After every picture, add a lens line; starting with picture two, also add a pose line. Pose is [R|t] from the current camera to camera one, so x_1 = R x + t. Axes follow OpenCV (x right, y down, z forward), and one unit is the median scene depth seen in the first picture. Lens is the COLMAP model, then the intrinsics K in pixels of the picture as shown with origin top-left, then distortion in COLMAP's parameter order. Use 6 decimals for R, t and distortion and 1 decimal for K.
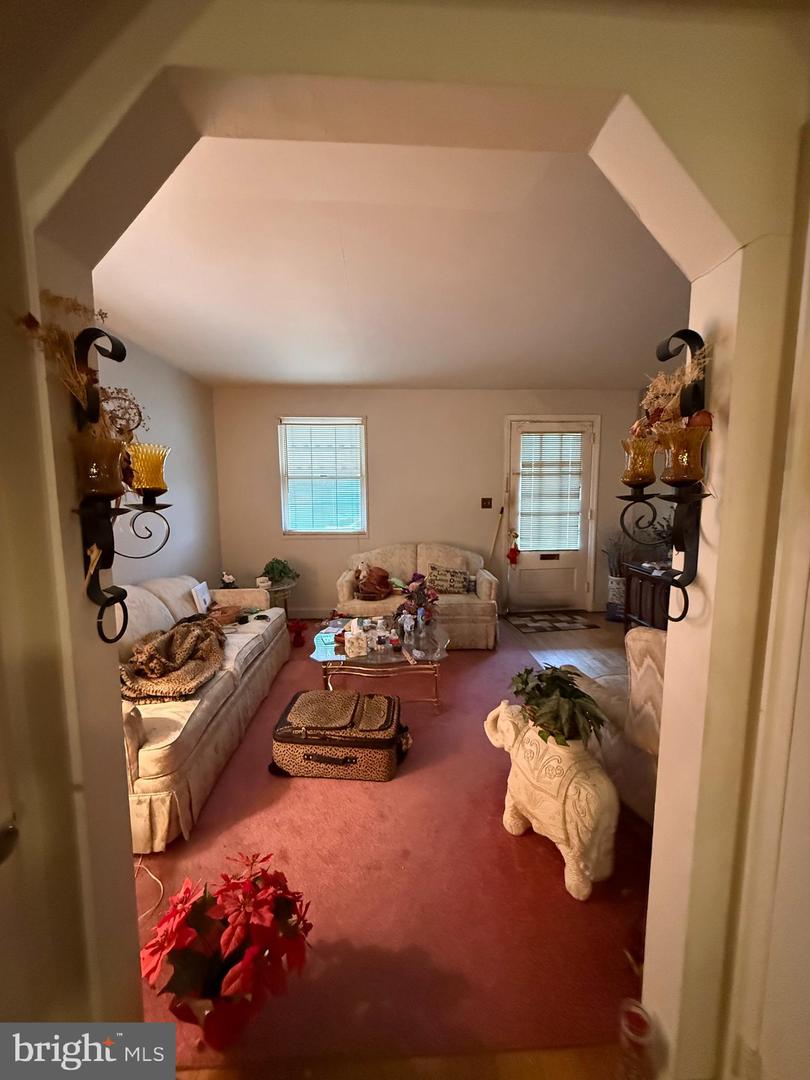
lens RADIAL K [[427.7, 0, 406.4], [0, 427.7, 538.4], [0, 0, 1]] dist [-0.002317, -0.000057]
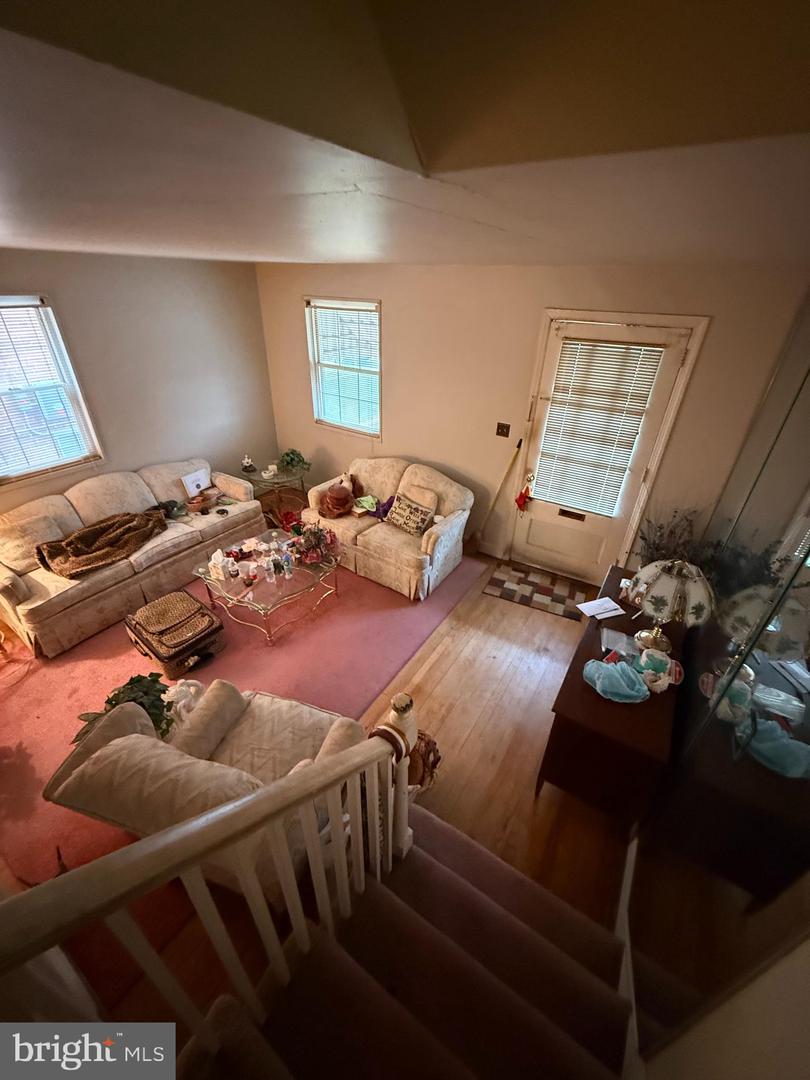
lens RADIAL K [[427.7, 0, 404.7], [0, 427.7, 539.3], [0, 0, 1]] dist [-0.002317, -0.000057]
pose [[0.814709, 0.321914, -0.482307, 0.614096], [-0.100043, 0.897310, 0.429913, -0.282210], [0.571174, -0.302003, 0.763252, 0.293275]]
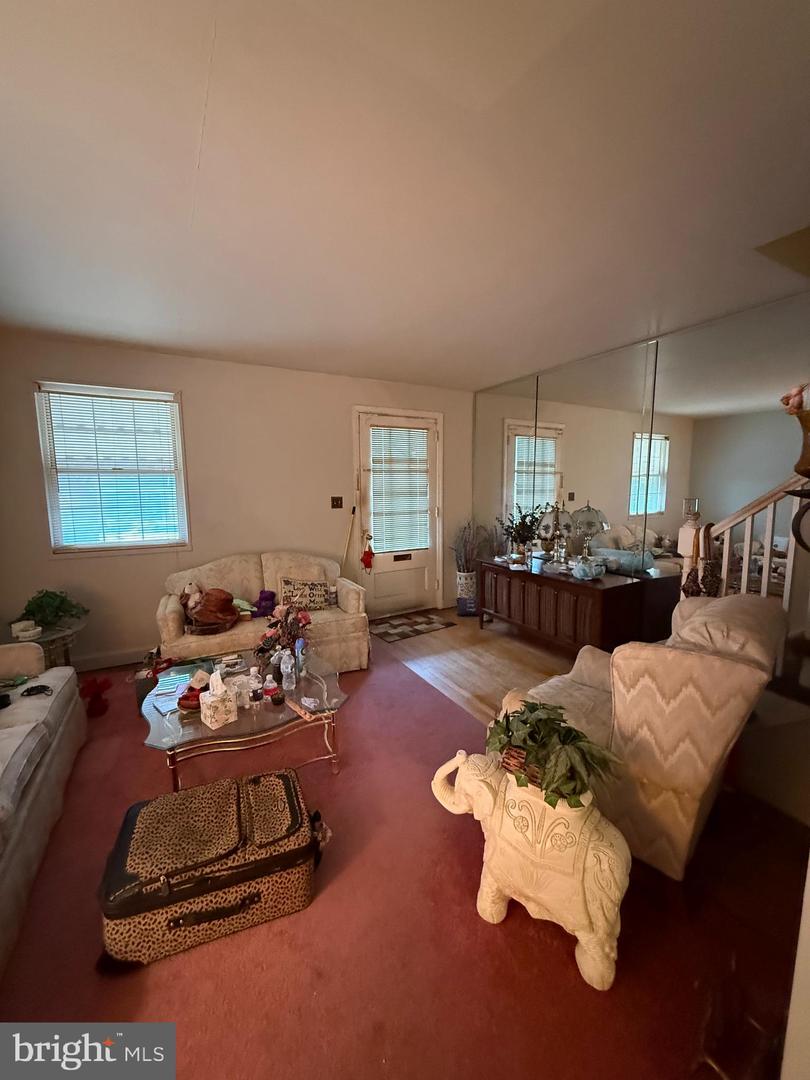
lens RADIAL K [[427.7, 0, 406.1], [0, 427.7, 539.4], [0, 0, 1]] dist [-0.002317, -0.000057]
pose [[0.898560, -0.053976, 0.435519, -0.095606], [0.051862, 0.998514, 0.016749, -0.017013], [-0.435776, 0.007536, 0.900024, 0.169643]]
